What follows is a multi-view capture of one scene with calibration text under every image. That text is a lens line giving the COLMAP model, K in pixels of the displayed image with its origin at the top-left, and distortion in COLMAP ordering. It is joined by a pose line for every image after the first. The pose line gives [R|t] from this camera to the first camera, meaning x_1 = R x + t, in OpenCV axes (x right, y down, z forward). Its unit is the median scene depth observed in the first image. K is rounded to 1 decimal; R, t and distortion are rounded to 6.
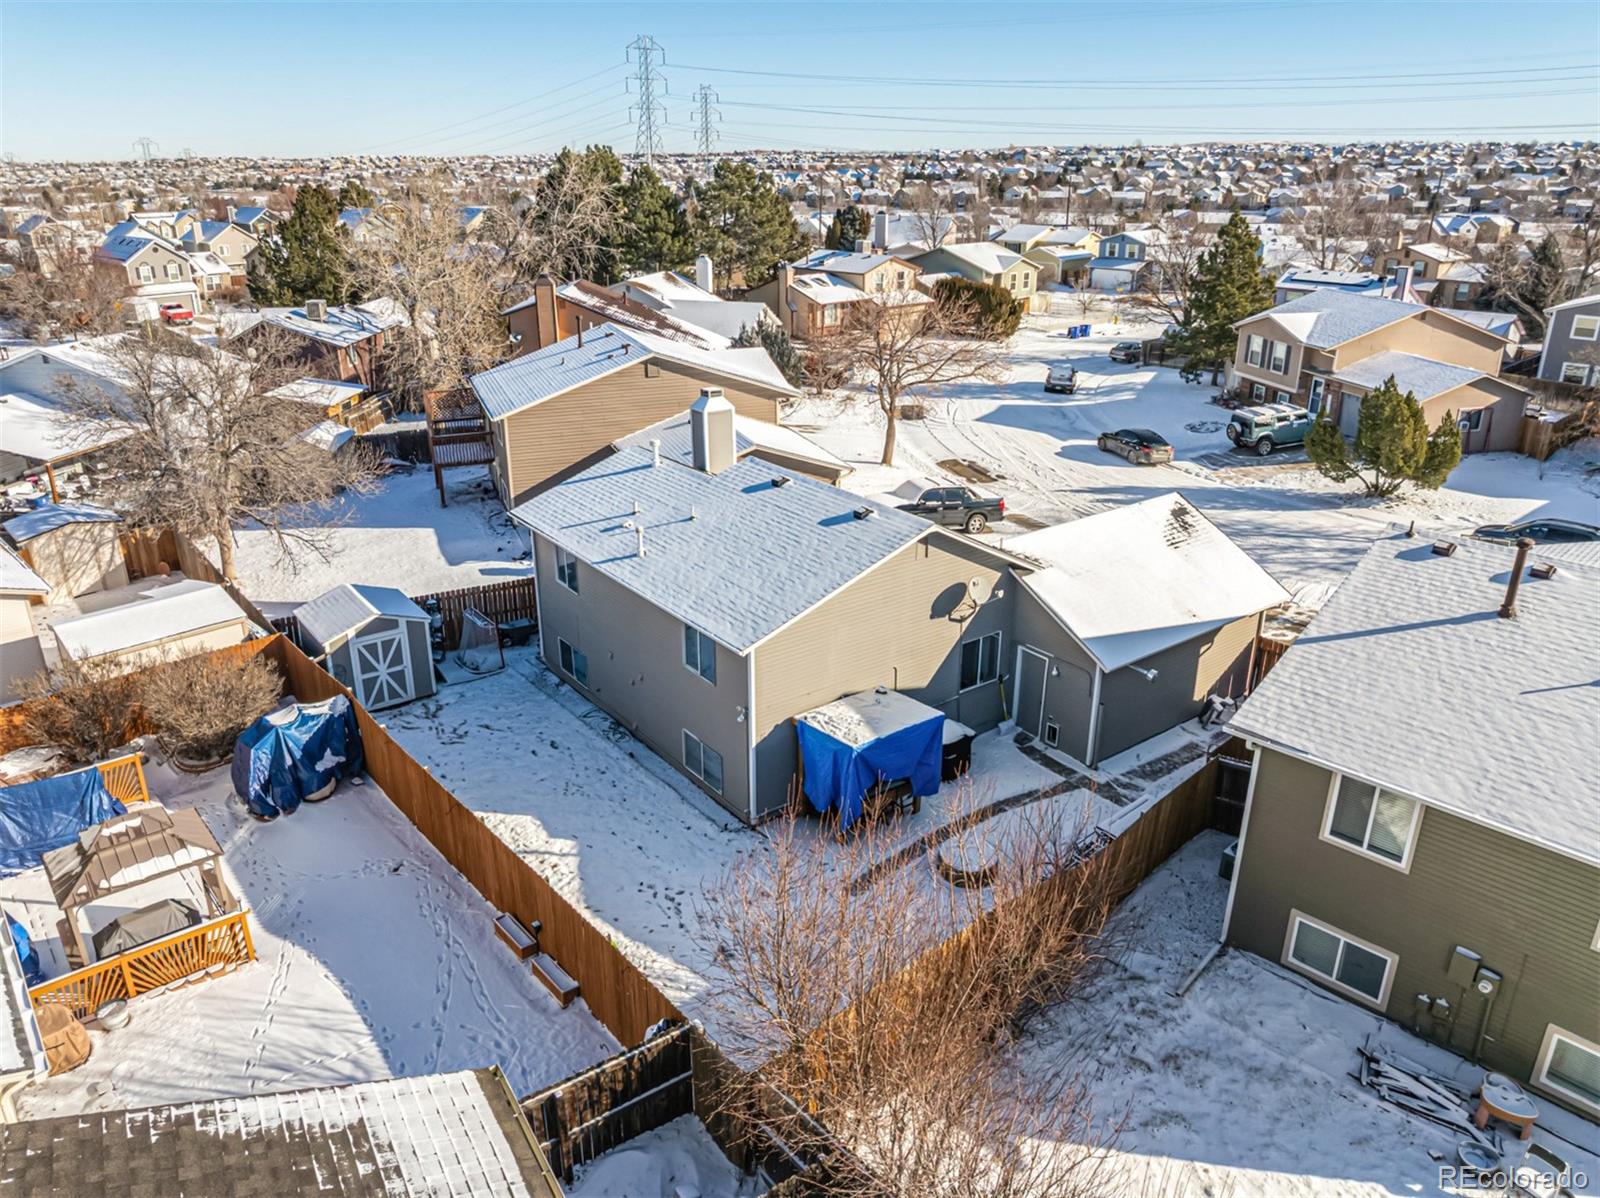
lens RADIAL K [[1133.6, 0, 799.4], [0, 1133.6, 596.3], [0, 0, 1]] dist [-0.045096, 0.011741]
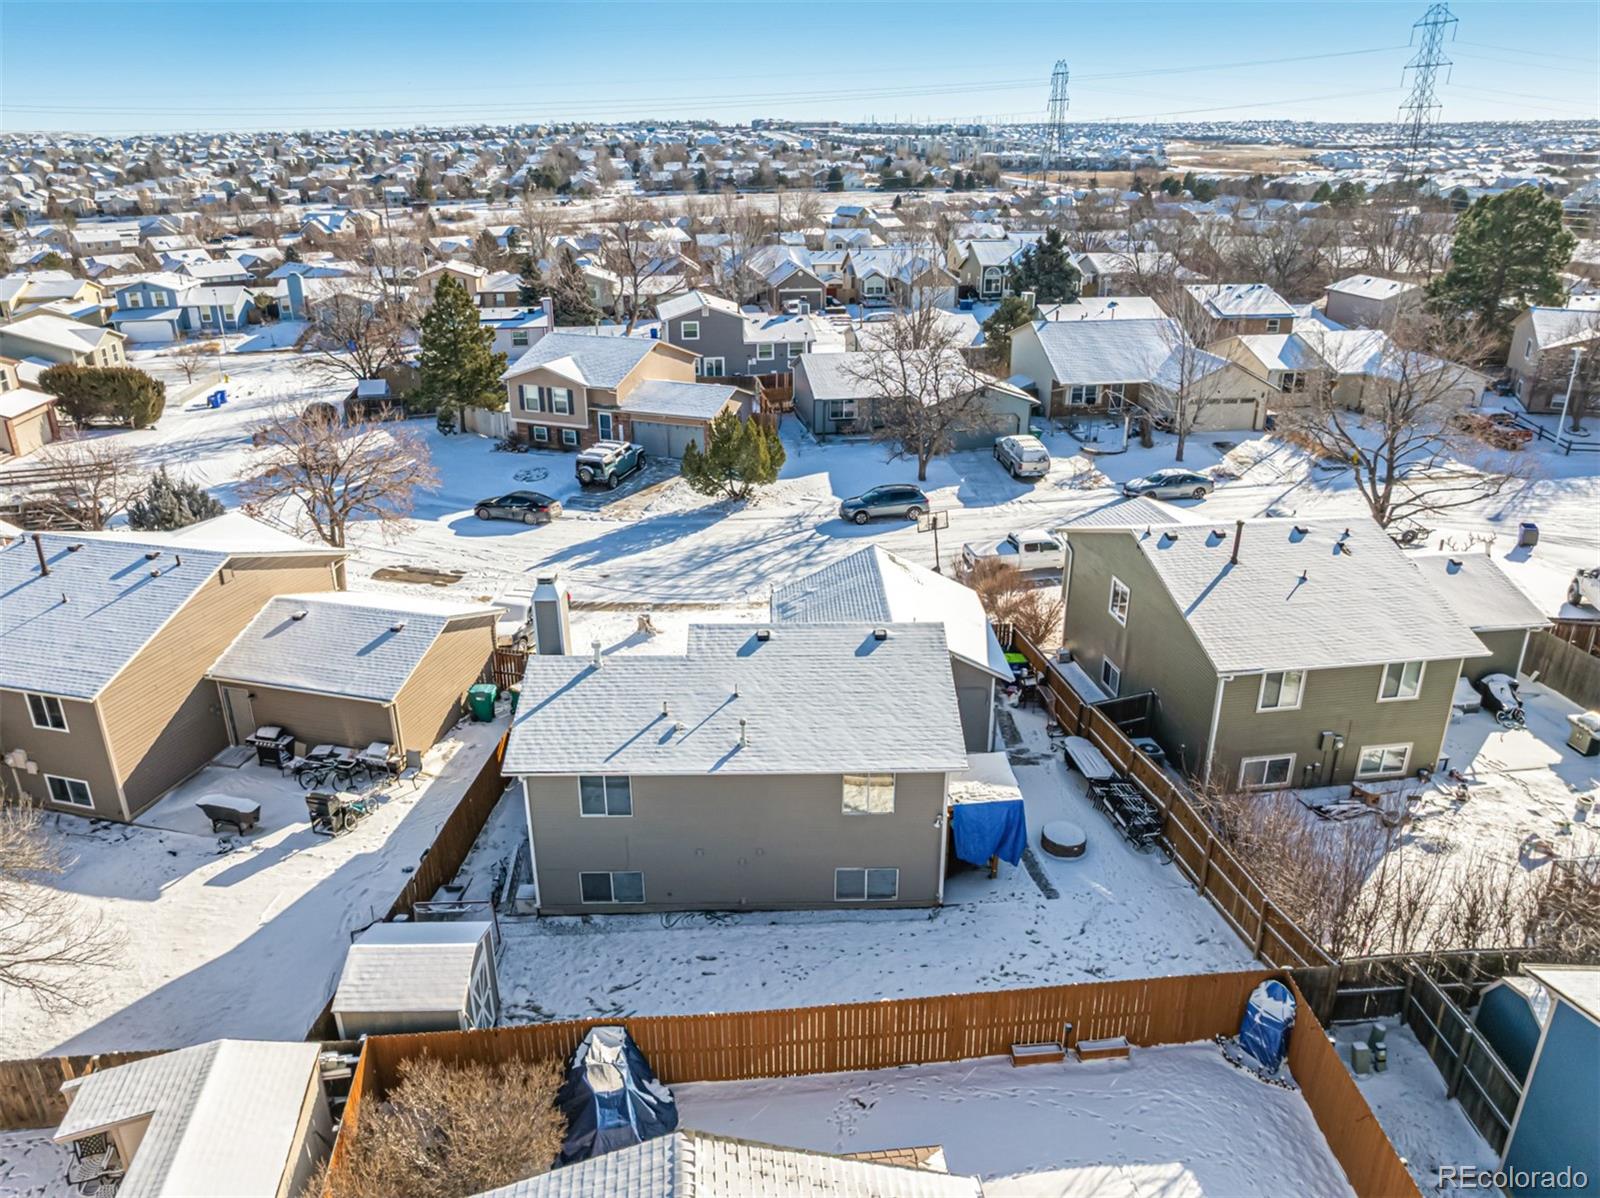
lens RADIAL K [[1133.6, 0, 802.6], [0, 1133.6, 588.9], [0, 0, 1]] dist [-0.045096, 0.011741]
pose [[0.576102, -0.304533, 0.758529, -0.393426], [0.300557, 0.941913, 0.149885, -0.143142], [-0.760114, 0.141632, 0.634167, 0.123053]]
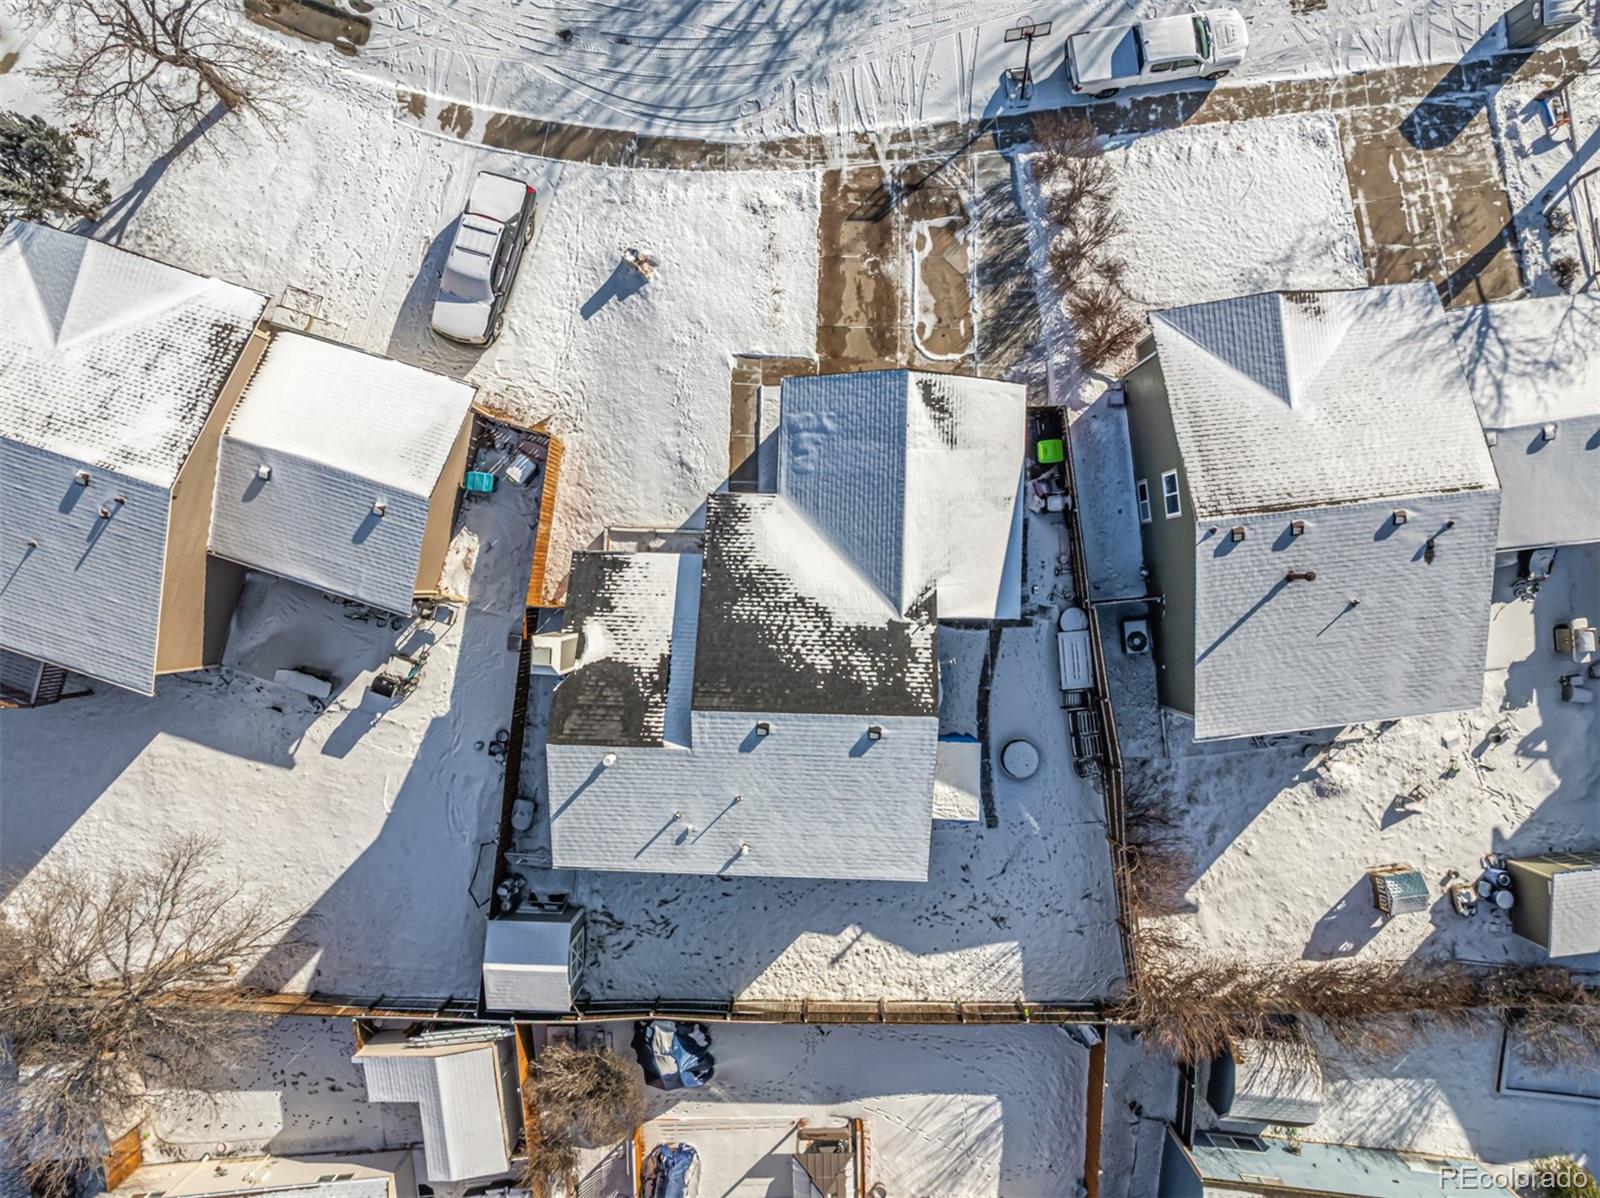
lens RADIAL K [[1133.6, 0, 805.9], [0, 1133.6, 593.1], [0, 0, 1]] dist [-0.045096, 0.011741]
pose [[0.618935, -0.785341, -0.012579, 0.064396], [0.299166, 0.220907, 0.928278, -0.572179], [-0.726236, -0.578307, 0.371675, 0.293711]]
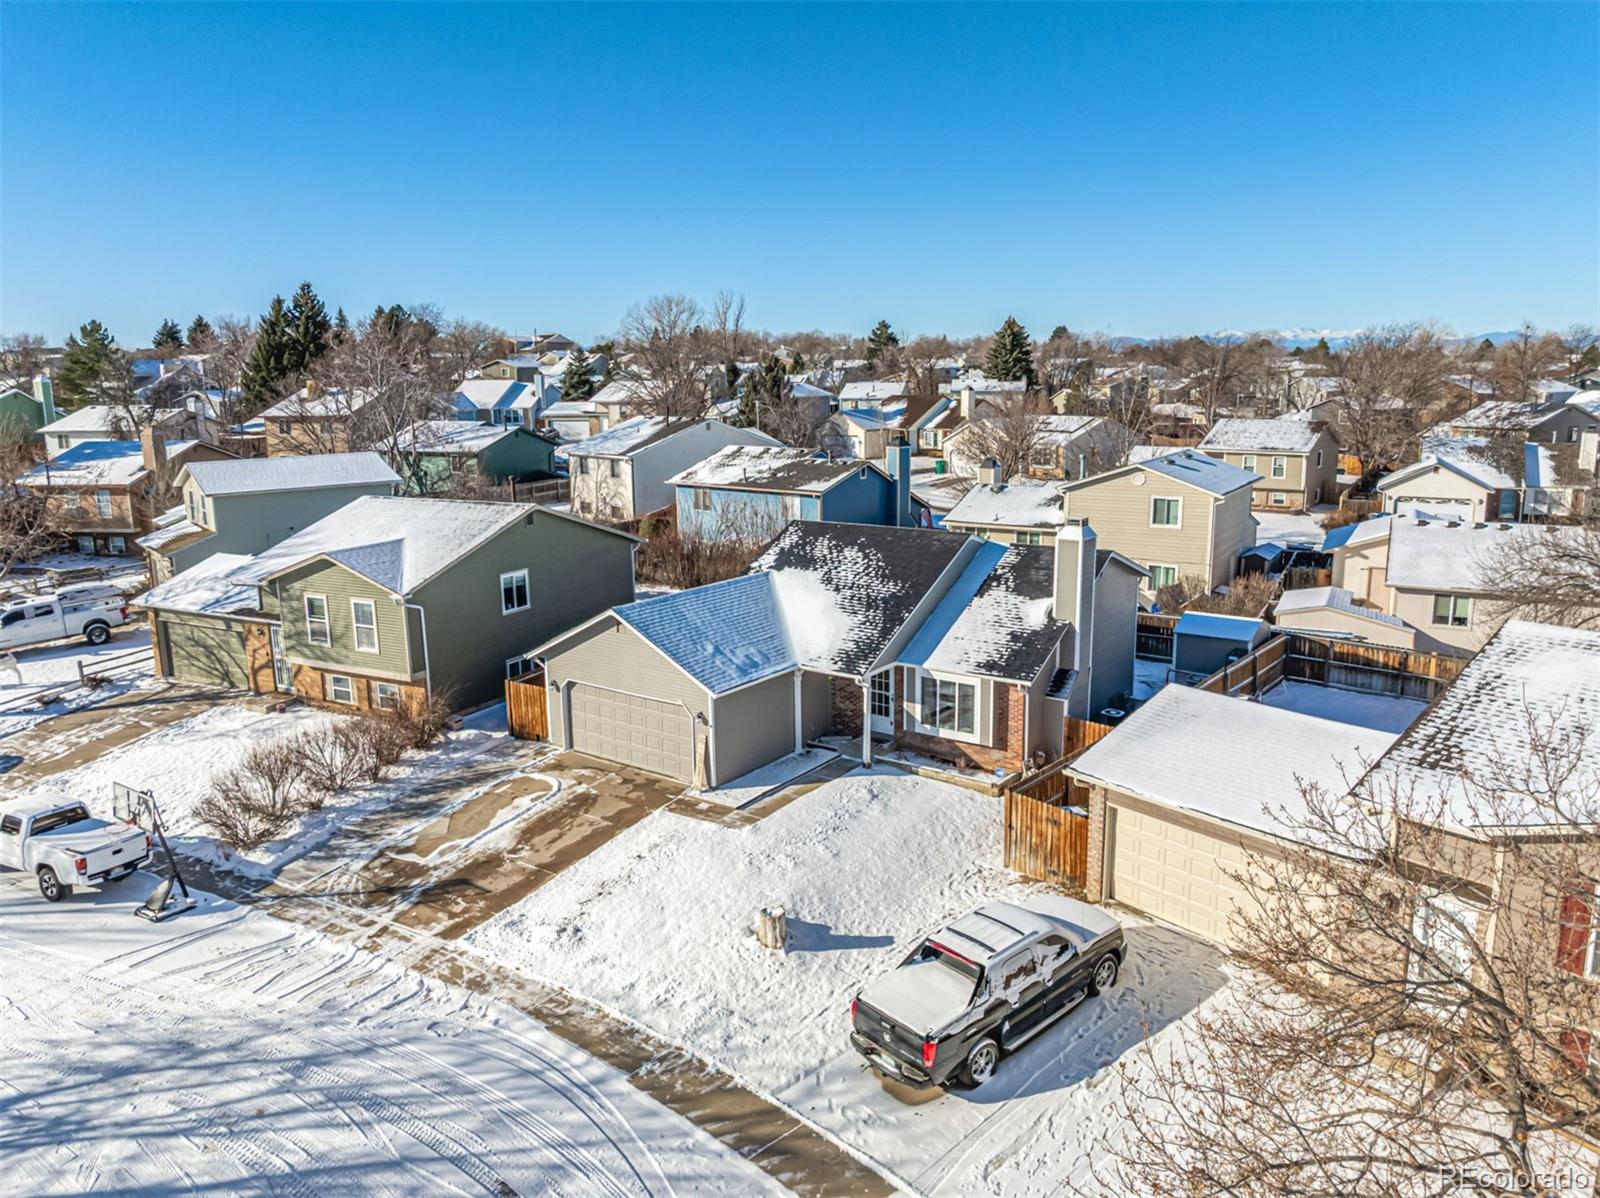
lens RADIAL K [[1133.6, 0, 786.6], [0, 1133.6, 615.4], [0, 0, 1]] dist [-0.045096, 0.011741]
pose [[-0.957424, 0.072063, -0.279547, 0.250942], [-0.097107, 0.831522, 0.546939, -0.351594], [0.271863, 0.550798, -0.789121, 0.993831]]
